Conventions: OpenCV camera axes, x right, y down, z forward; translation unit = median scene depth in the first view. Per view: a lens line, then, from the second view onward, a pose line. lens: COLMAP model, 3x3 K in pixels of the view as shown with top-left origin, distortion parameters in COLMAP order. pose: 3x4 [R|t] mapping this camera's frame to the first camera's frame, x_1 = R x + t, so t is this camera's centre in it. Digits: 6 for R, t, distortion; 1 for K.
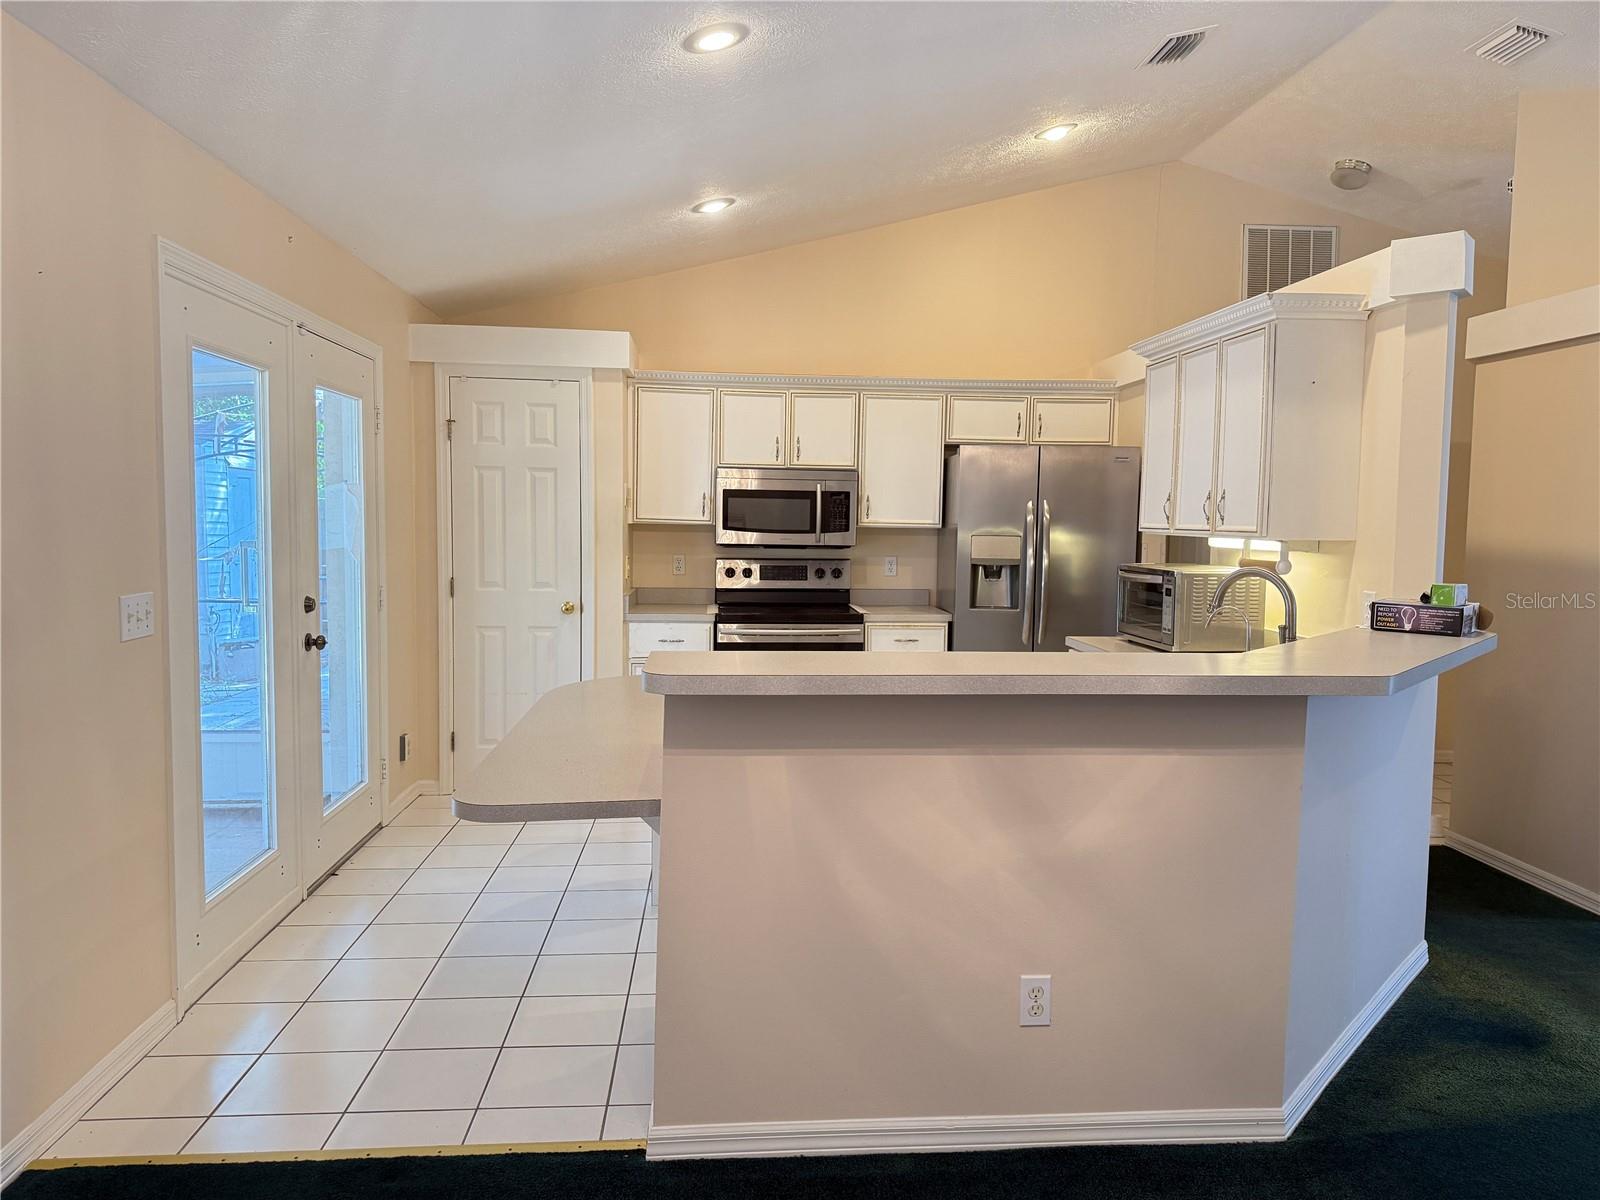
lens RADIAL K [[1129.3, 0, 844.4], [0, 1129.3, 609.3], [0, 0, 1]] dist [0.045222, -0.060095]
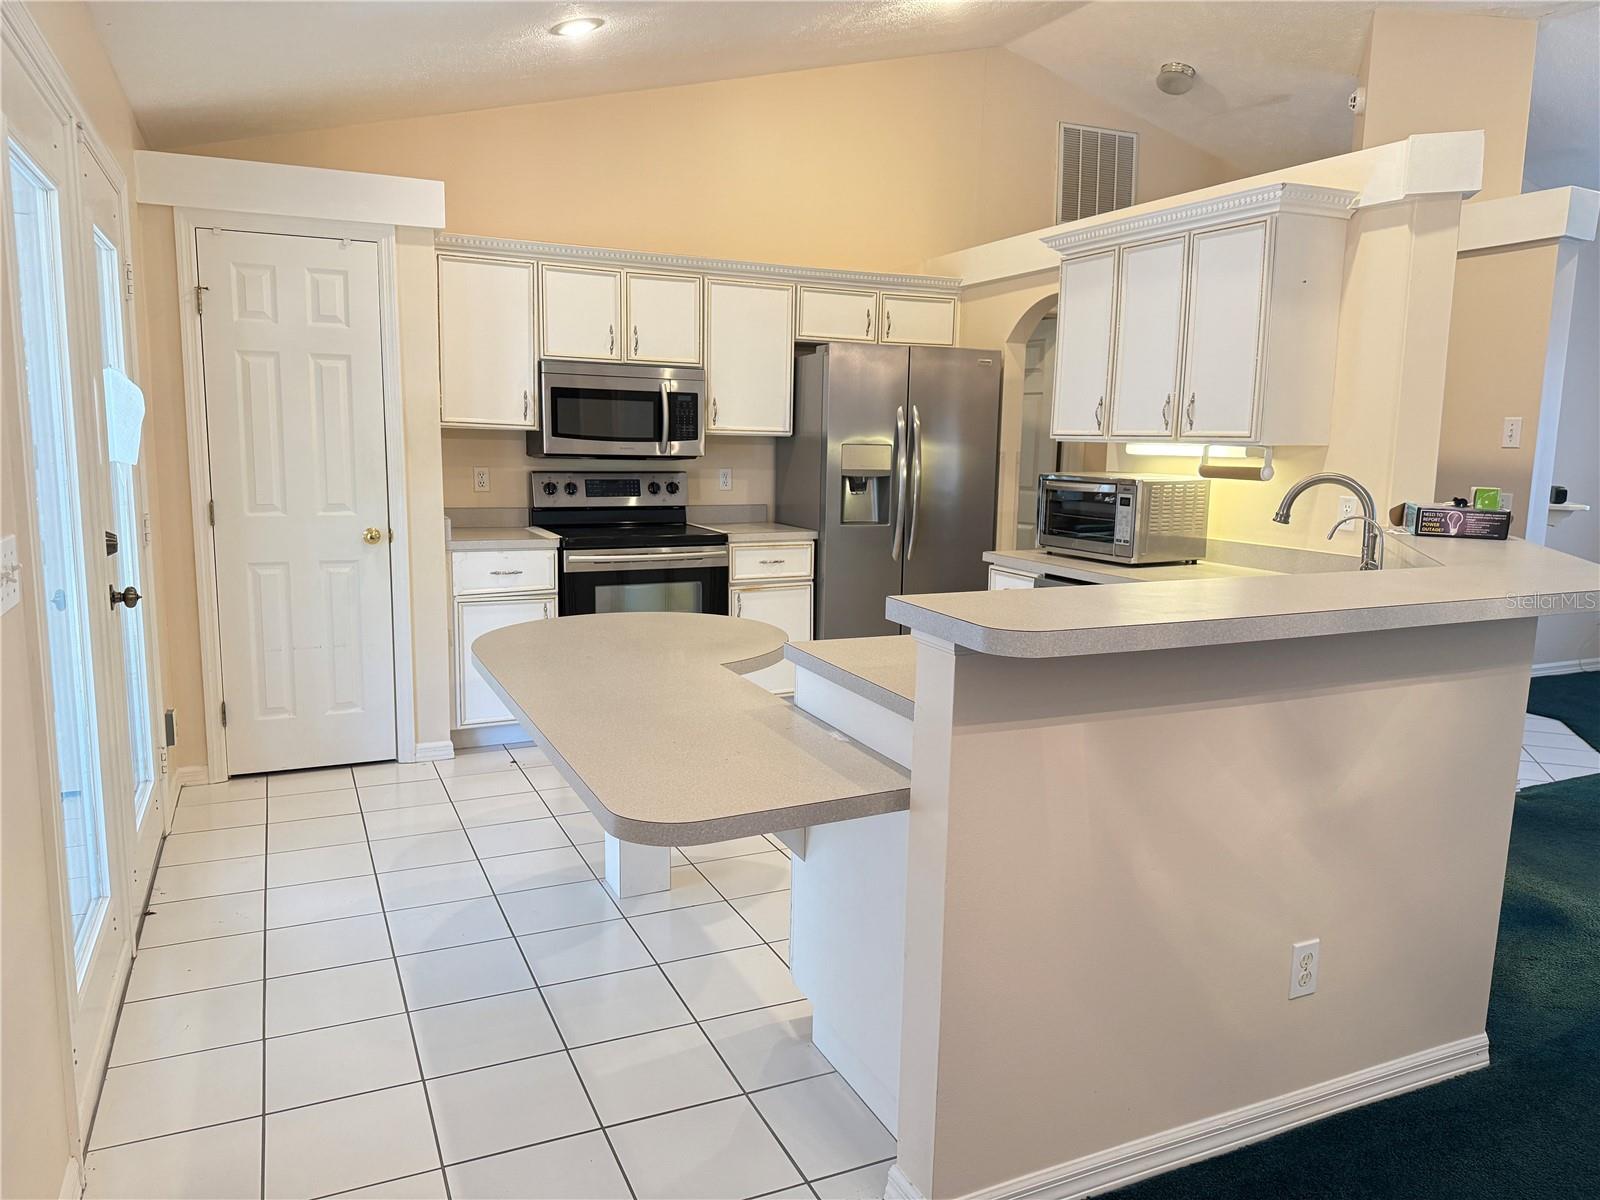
lens RADIAL K [[1129.3, 0, 853.6], [0, 1129.3, 609.8], [0, 0, 1]] dist [0.045222, -0.060095]
pose [[0.939505, -0.051173, 0.338690, -0.203886], [0.024706, 0.996326, 0.082003, -0.006673], [-0.341642, -0.068674, 0.937318, 0.141479]]
